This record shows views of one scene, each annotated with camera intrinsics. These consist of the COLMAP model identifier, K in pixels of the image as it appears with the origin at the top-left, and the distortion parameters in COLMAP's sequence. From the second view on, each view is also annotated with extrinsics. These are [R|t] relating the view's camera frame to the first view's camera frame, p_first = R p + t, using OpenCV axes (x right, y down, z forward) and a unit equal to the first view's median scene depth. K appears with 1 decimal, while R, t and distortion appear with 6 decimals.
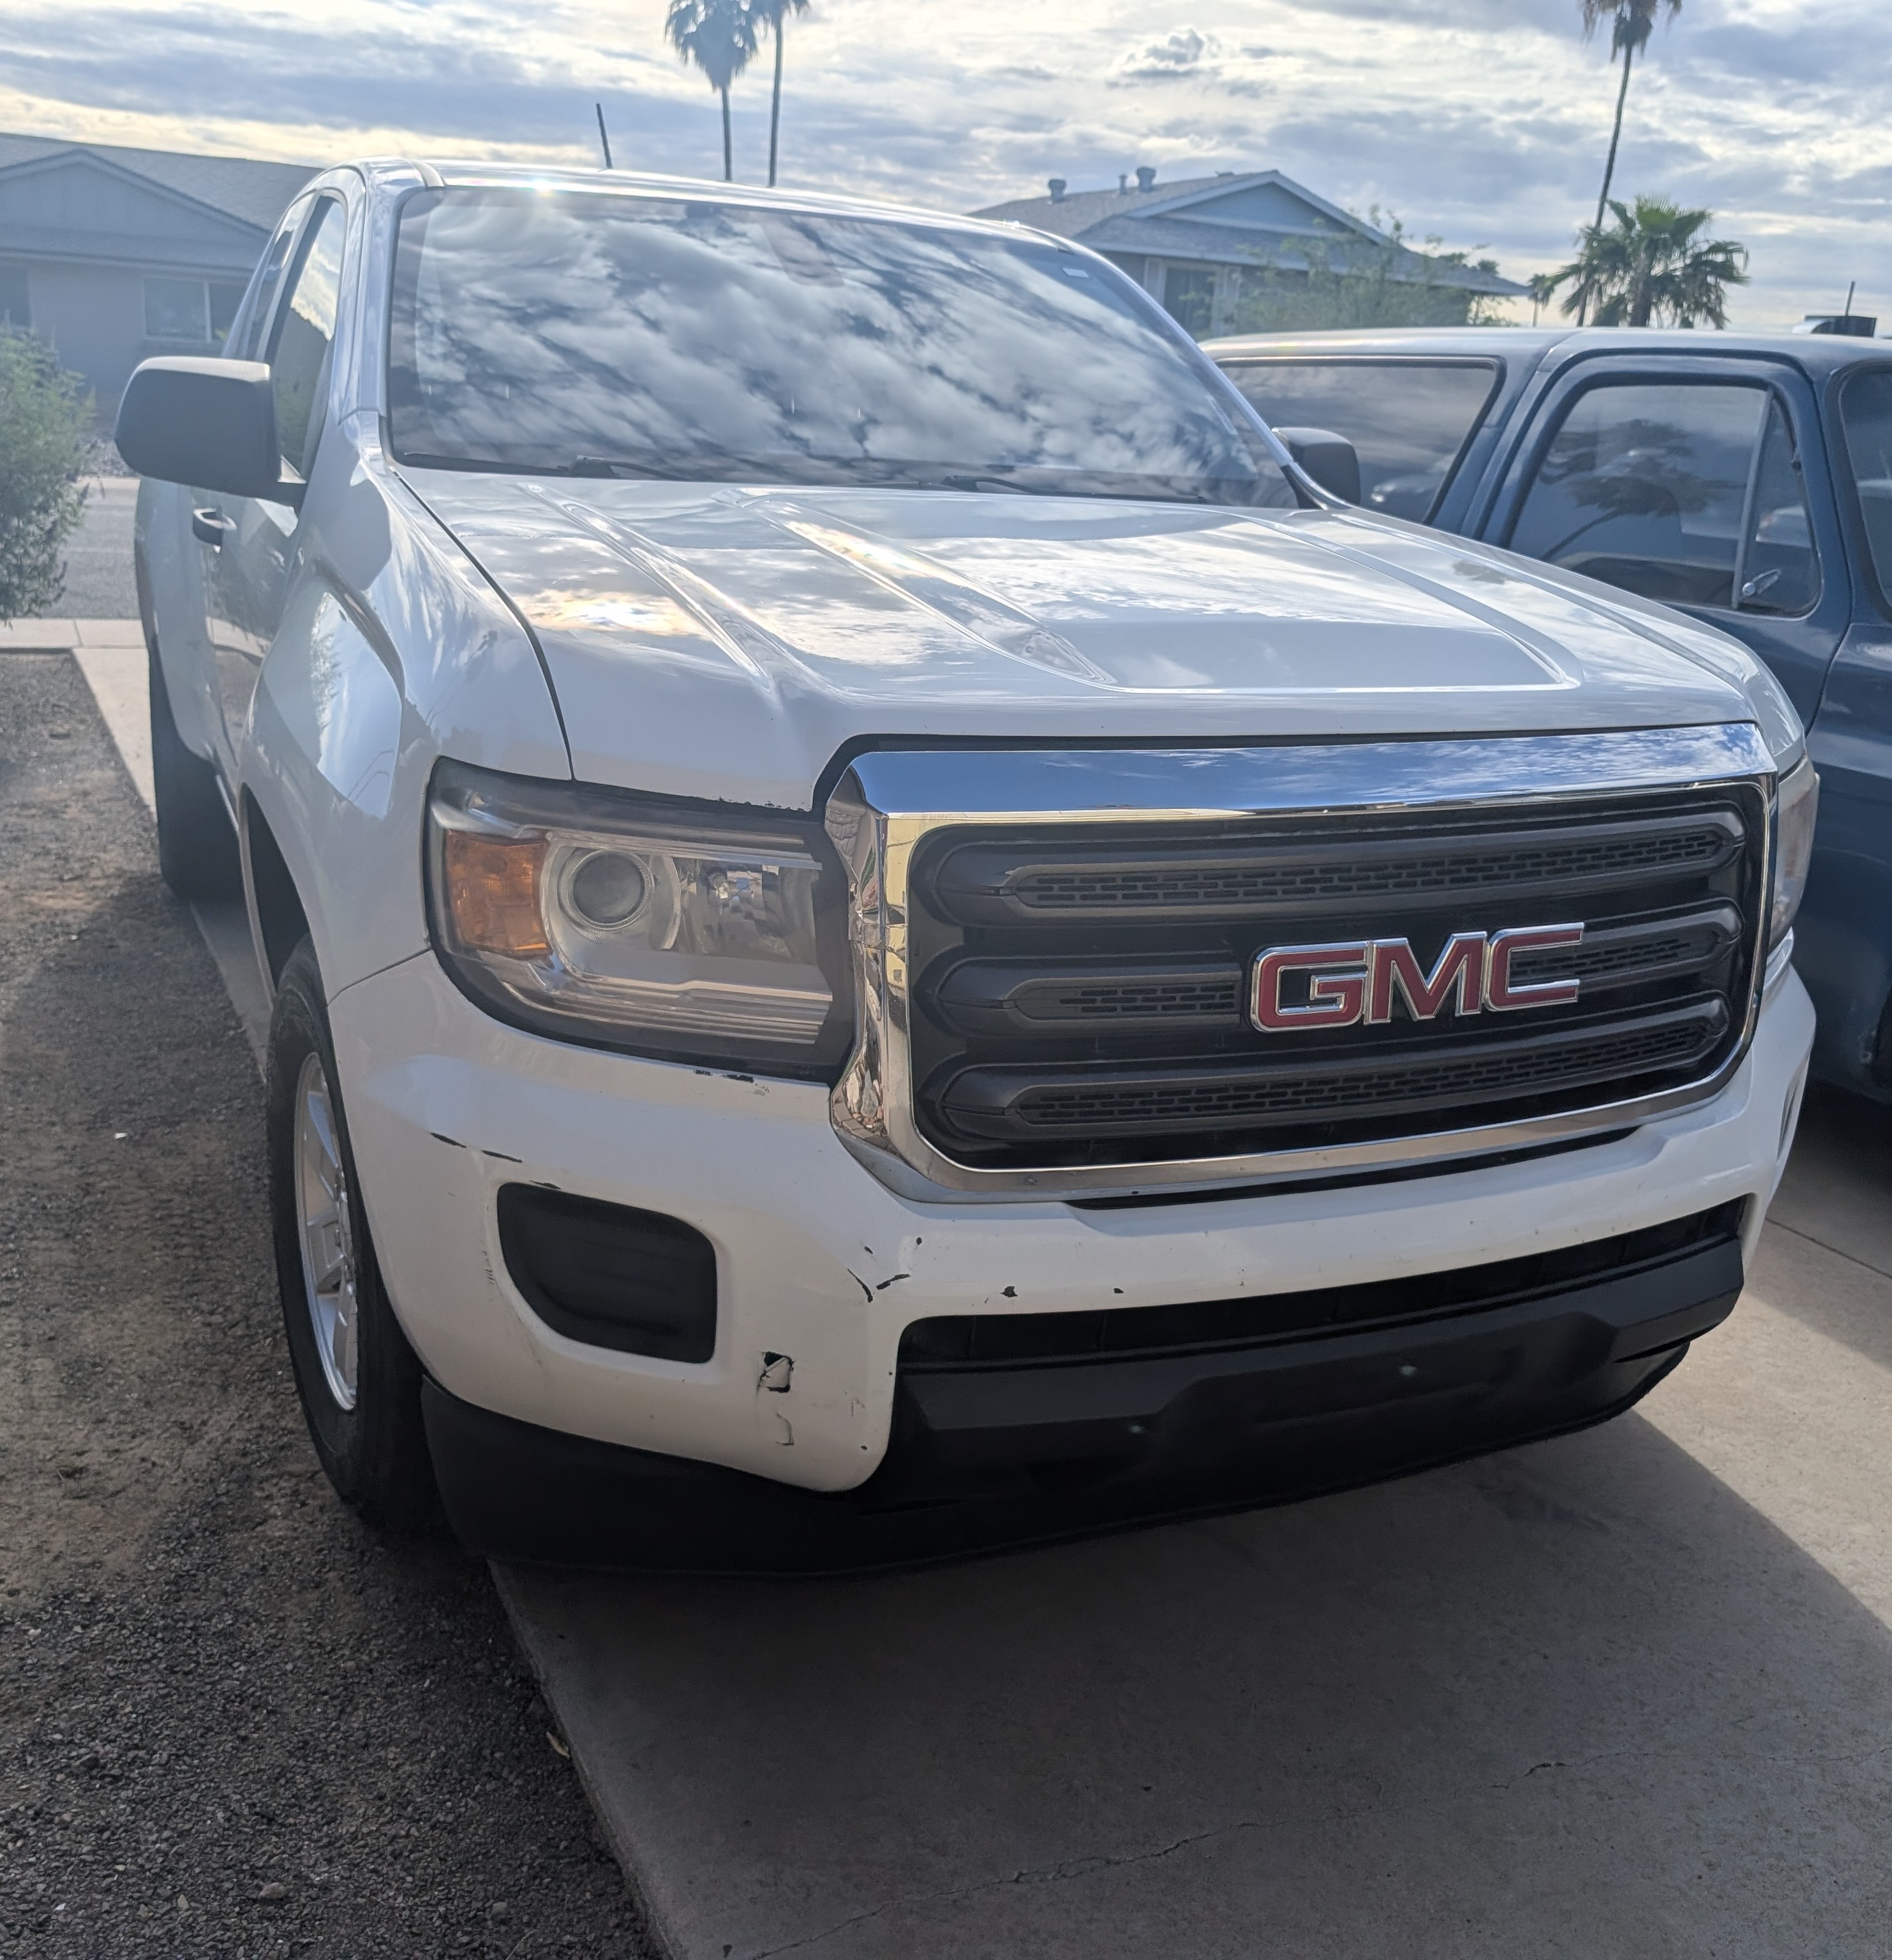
lens RADIAL K [[1641.3, 0, 942.2], [0, 1641.3, 983.8], [0, 0, 1]] dist [0.003018, -0.006271]
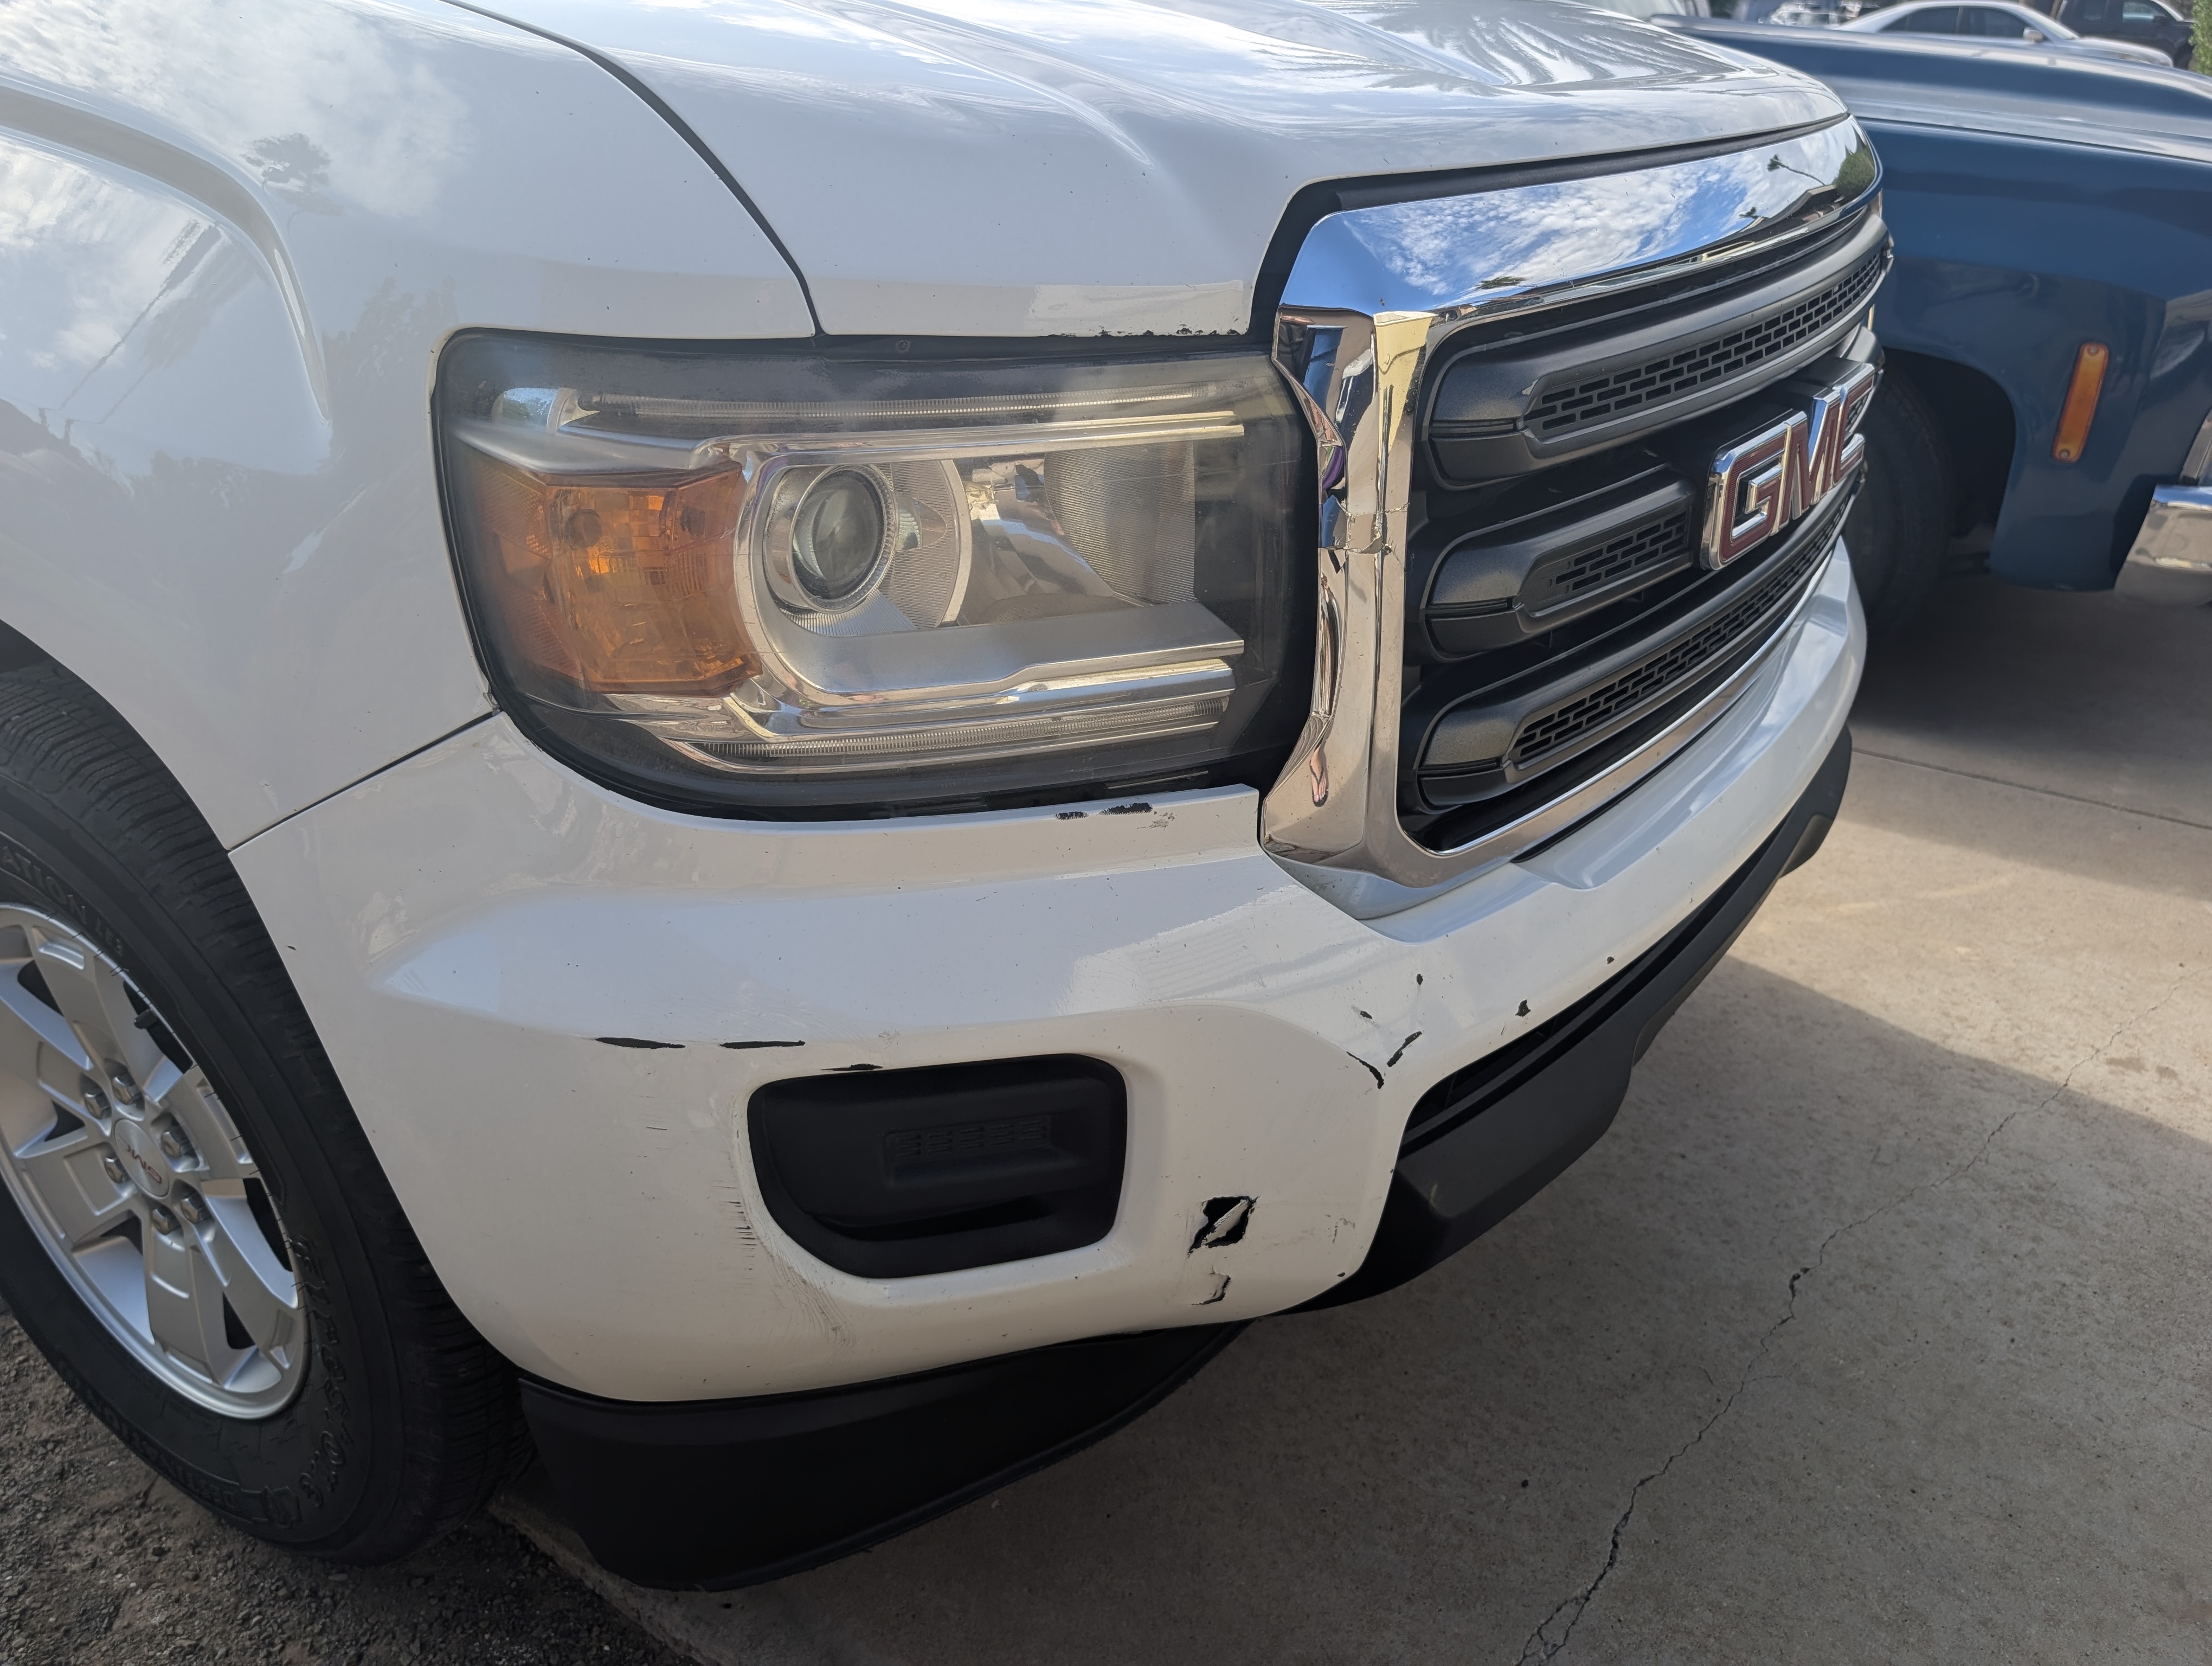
lens RADIAL K [[1608.7, 0, 1105.9], [0, 1608.7, 817.4], [0, 0, 1]] dist [0.024846, -0.003964]
pose [[0.896565, -0.245516, 0.368637, -0.342584], [0.175561, 0.961121, 0.213133, -0.065961], [-0.406632, -0.126370, 0.904810, 0.454046]]
